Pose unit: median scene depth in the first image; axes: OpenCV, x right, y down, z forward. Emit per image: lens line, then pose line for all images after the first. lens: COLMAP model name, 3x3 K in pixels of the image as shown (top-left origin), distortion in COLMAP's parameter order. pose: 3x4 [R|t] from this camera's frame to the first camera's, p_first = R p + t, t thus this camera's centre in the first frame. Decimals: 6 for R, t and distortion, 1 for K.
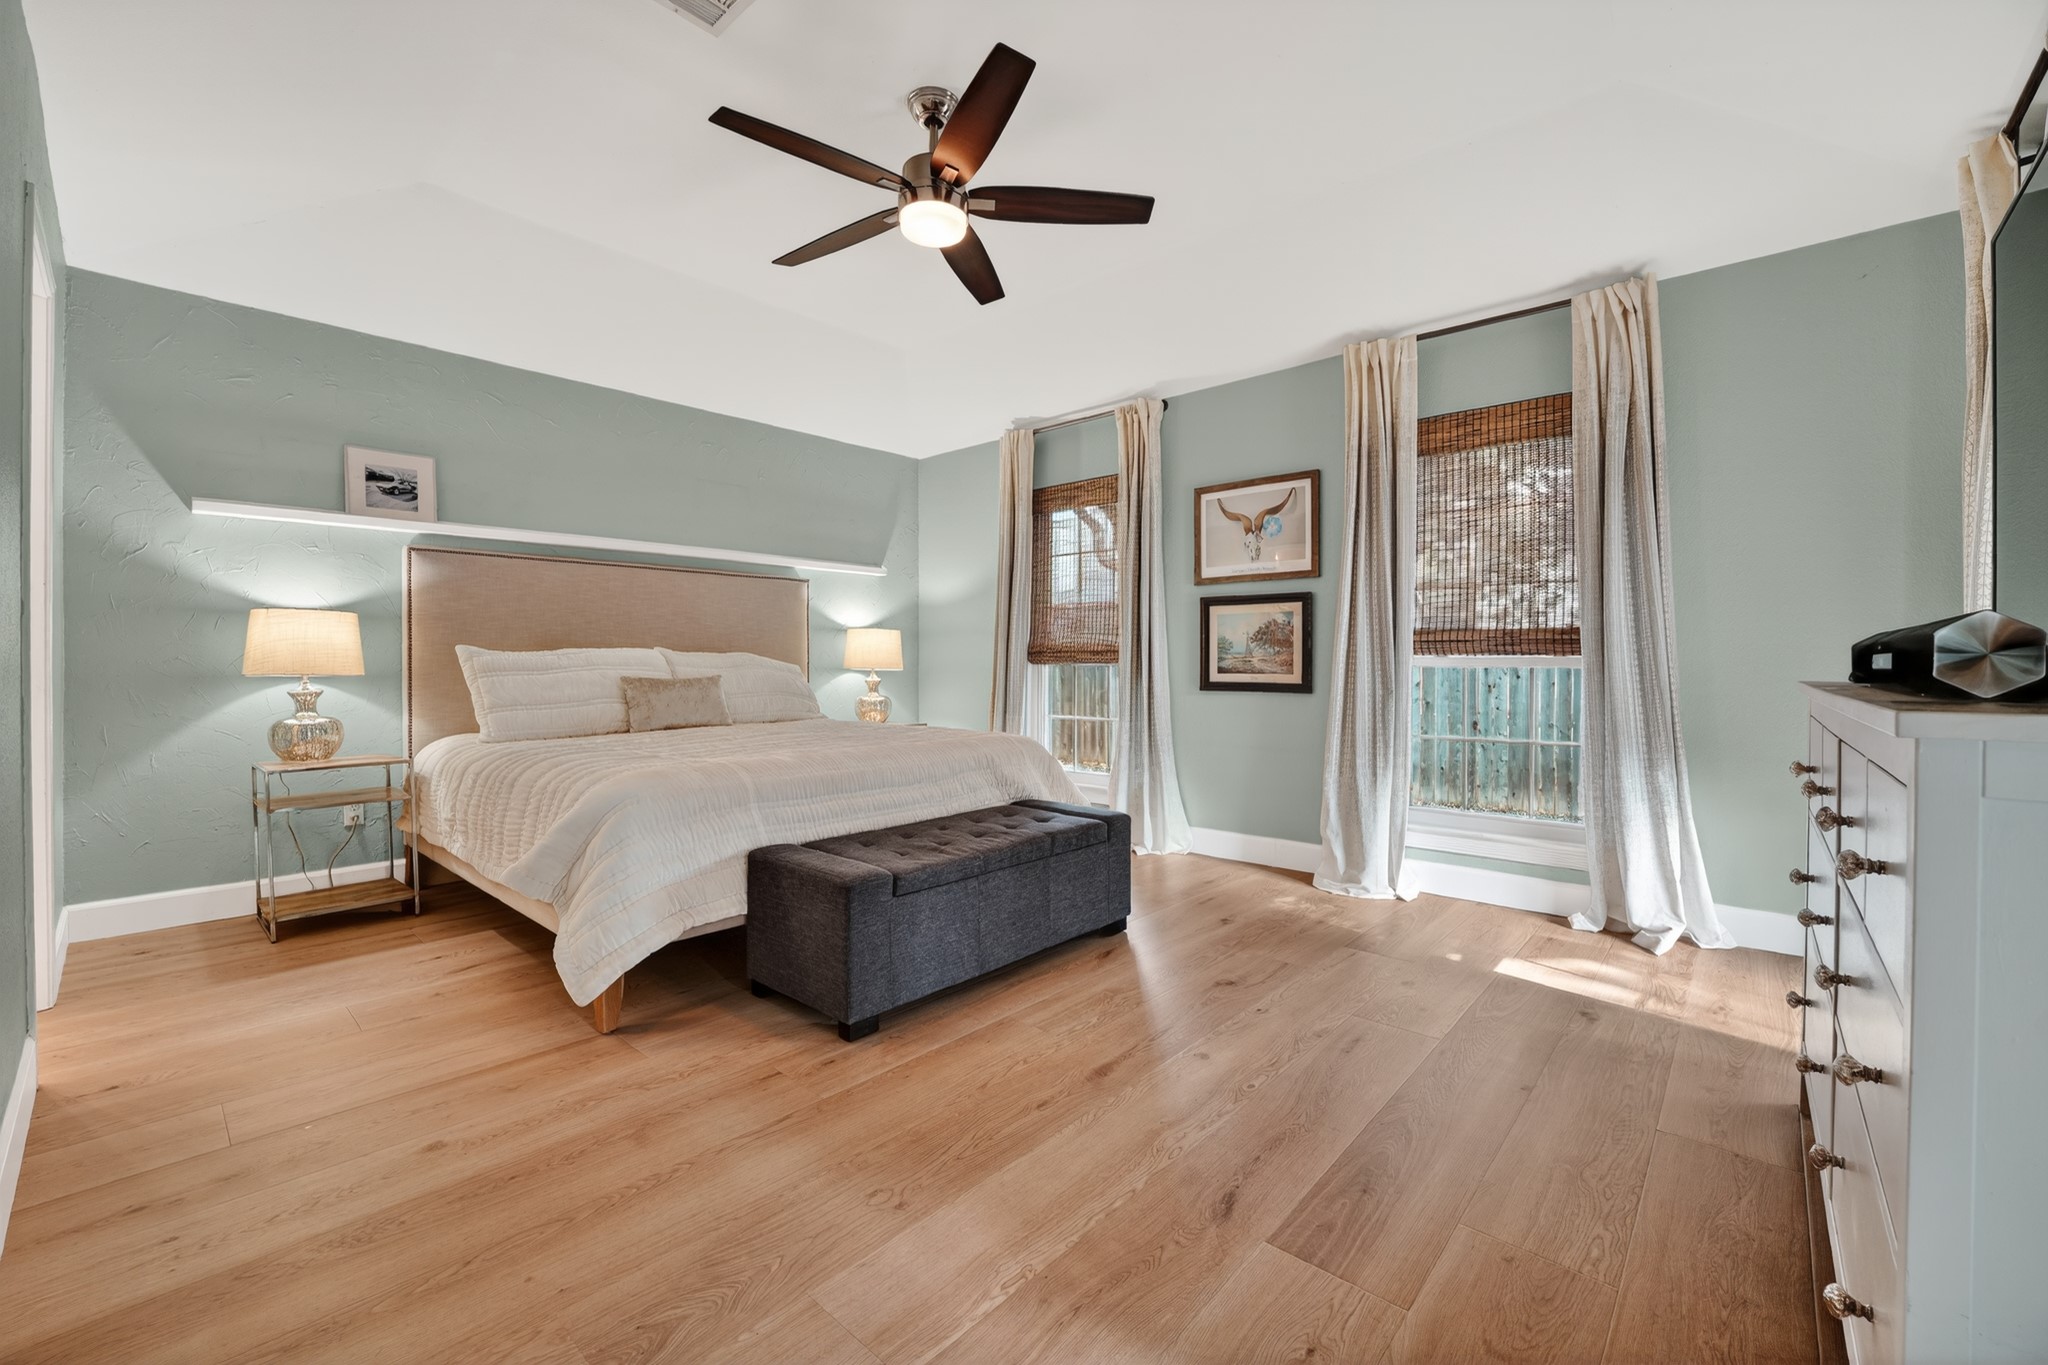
lens RADIAL K [[852.5, 0, 1014.6], [0, 852.5, 681.0], [0, 0, 1]] dist [-0.025879, 0.000893]
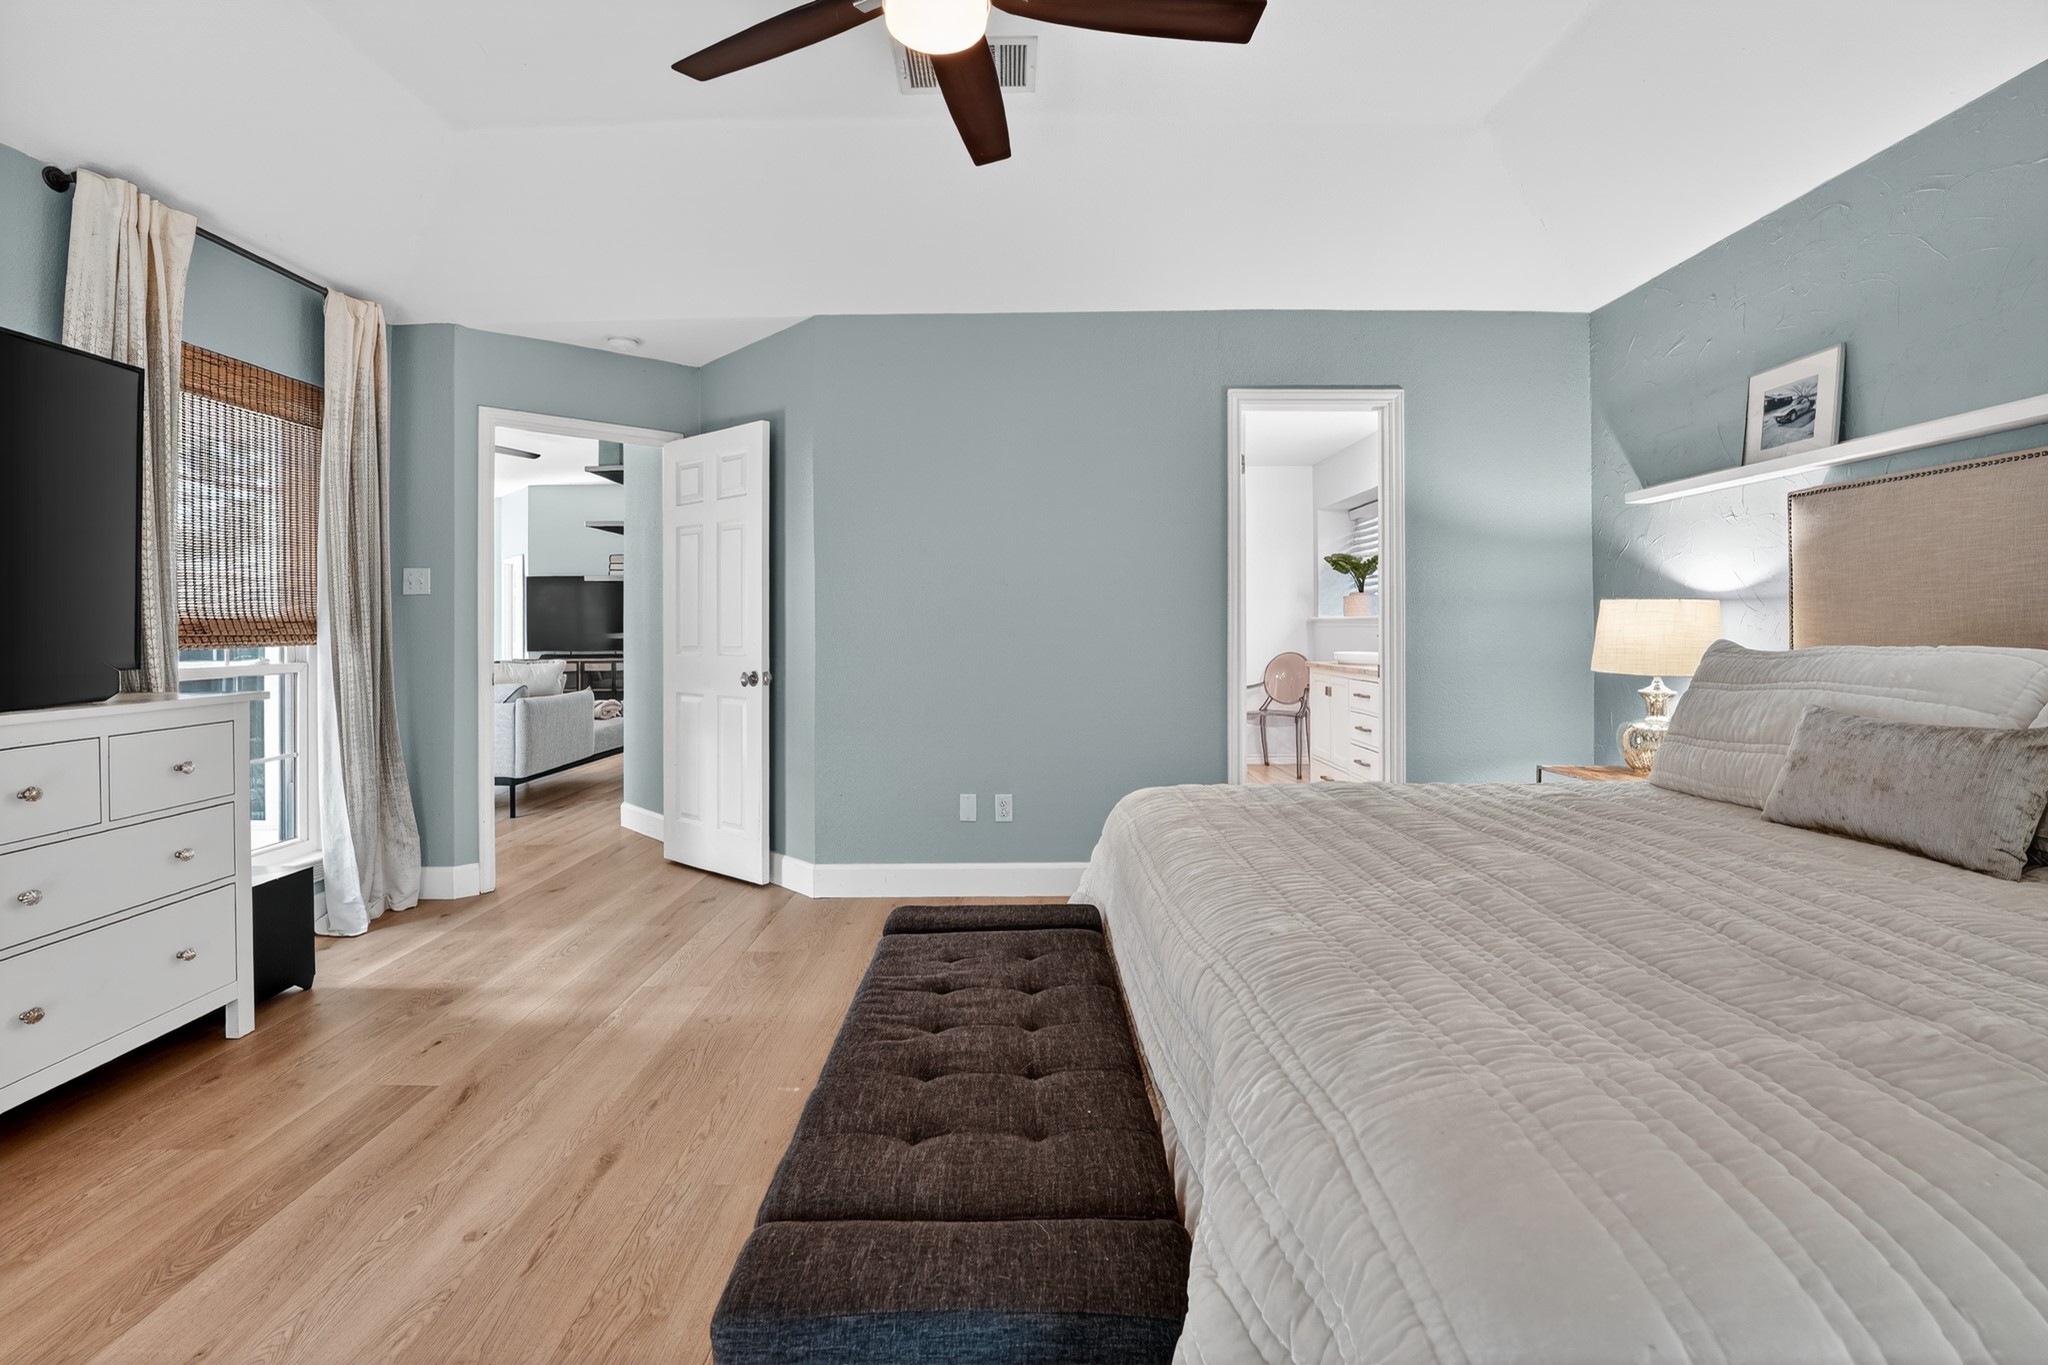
lens RADIAL K [[852.5, 0, 978.5], [0, 852.5, 622.0], [0, 0, 1]] dist [-0.025879, 0.000893]
pose [[-0.761951, -0.004355, -0.647620, 0.235485], [-0.012307, 0.999894, 0.007756, -0.059594], [0.647518, 0.013880, -0.761924, 1.198959]]
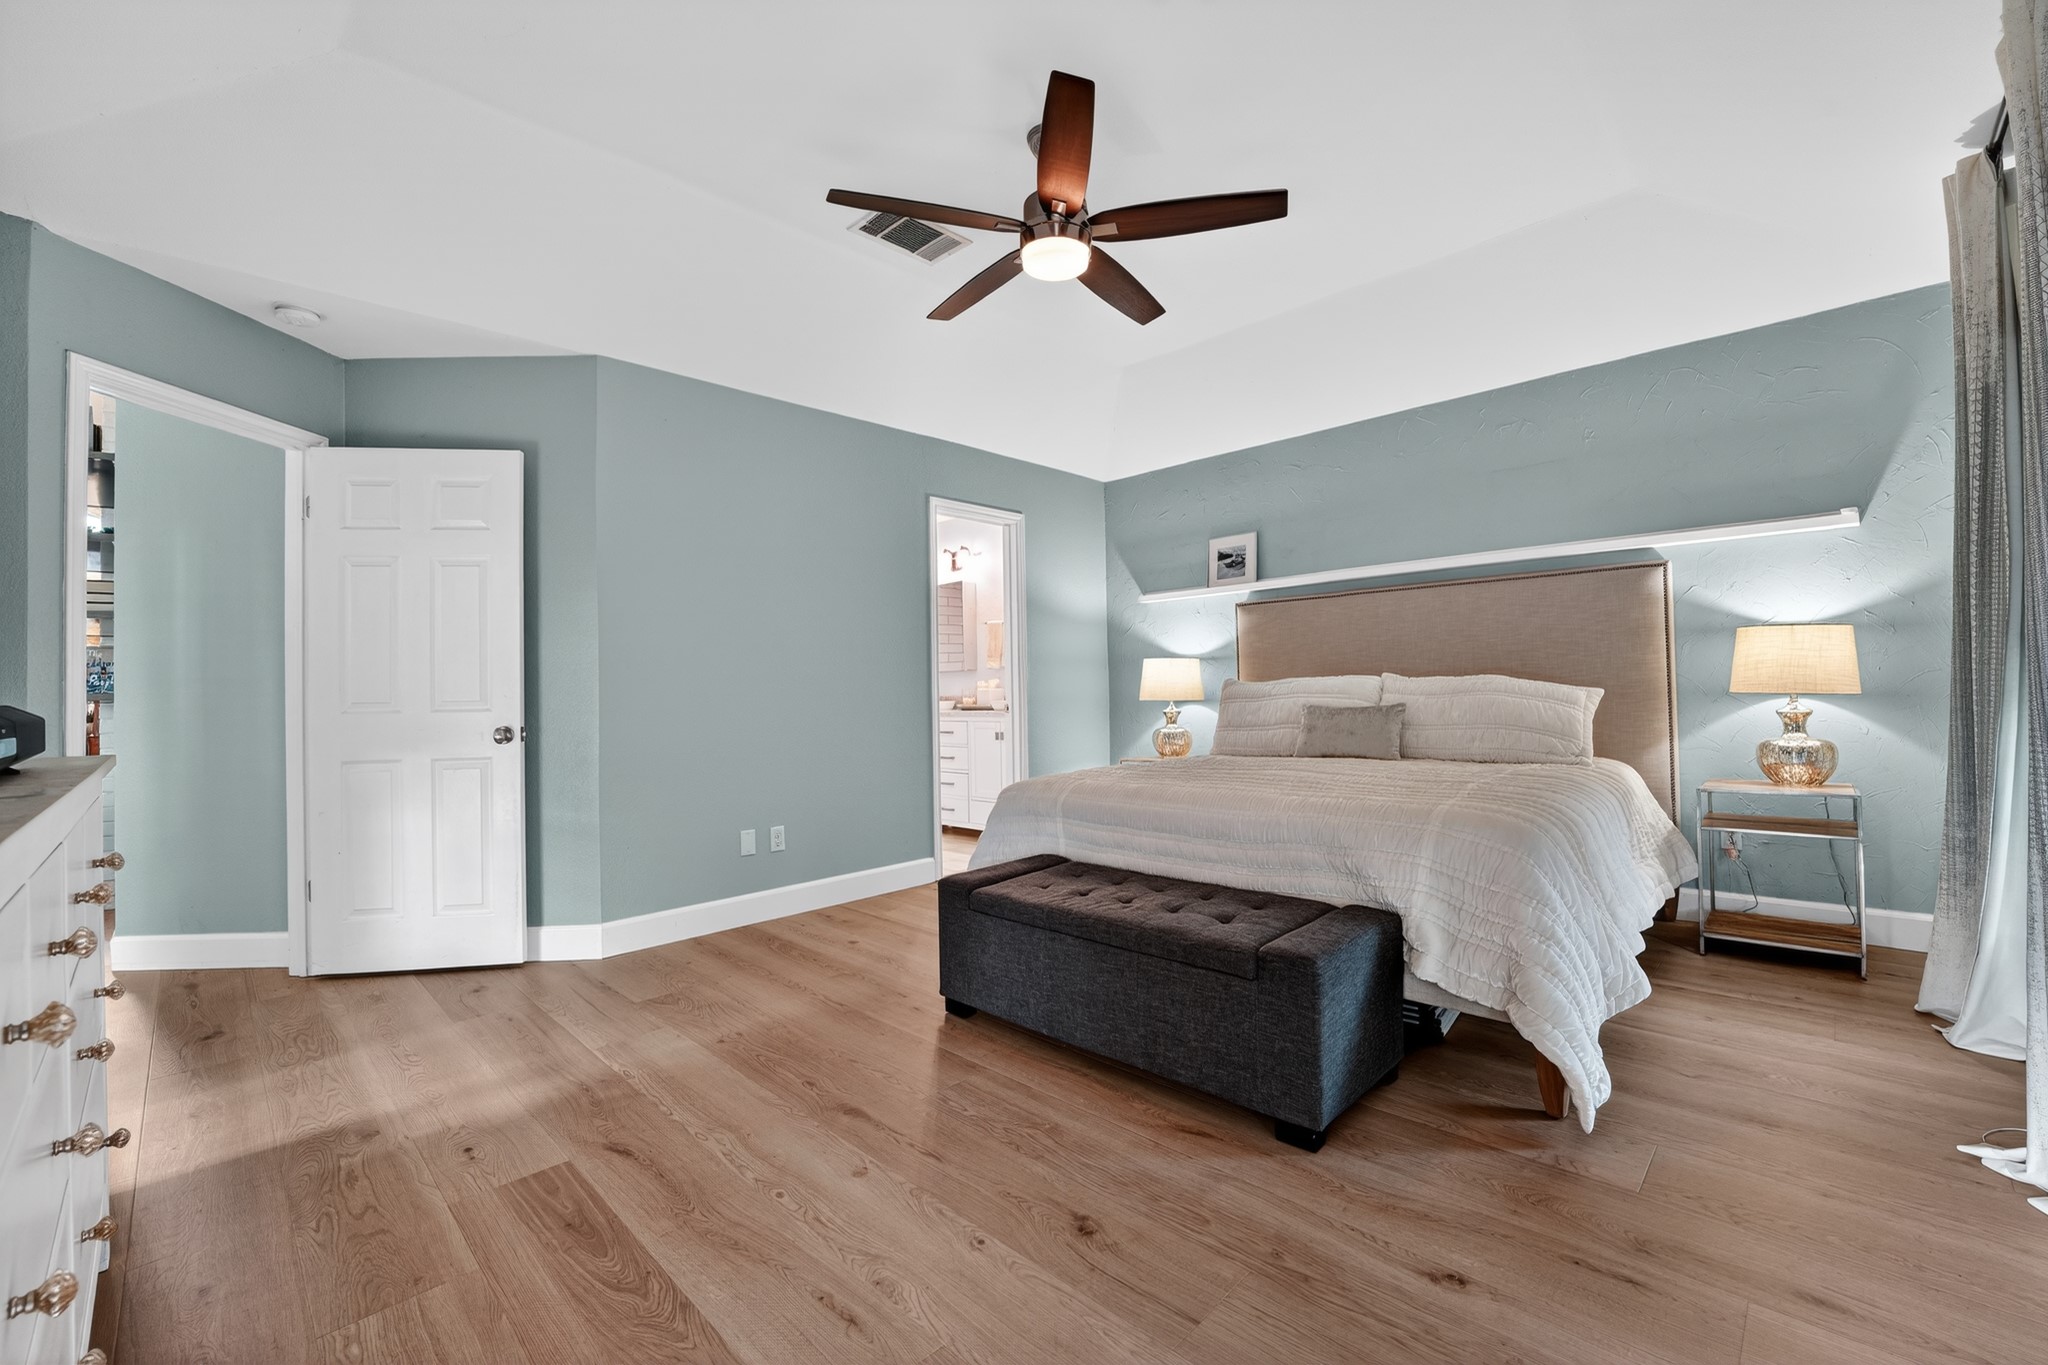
lens RADIAL K [[852.5, 0, 993.7], [0, 852.5, 670.9], [0, 0, 1]] dist [-0.025879, 0.000893]
pose [[-0.073931, -0.024776, -0.996956, 0.704064], [-0.001893, 0.999693, -0.024704, -0.023545], [0.997262, 0.000061, -0.073955, 0.791527]]
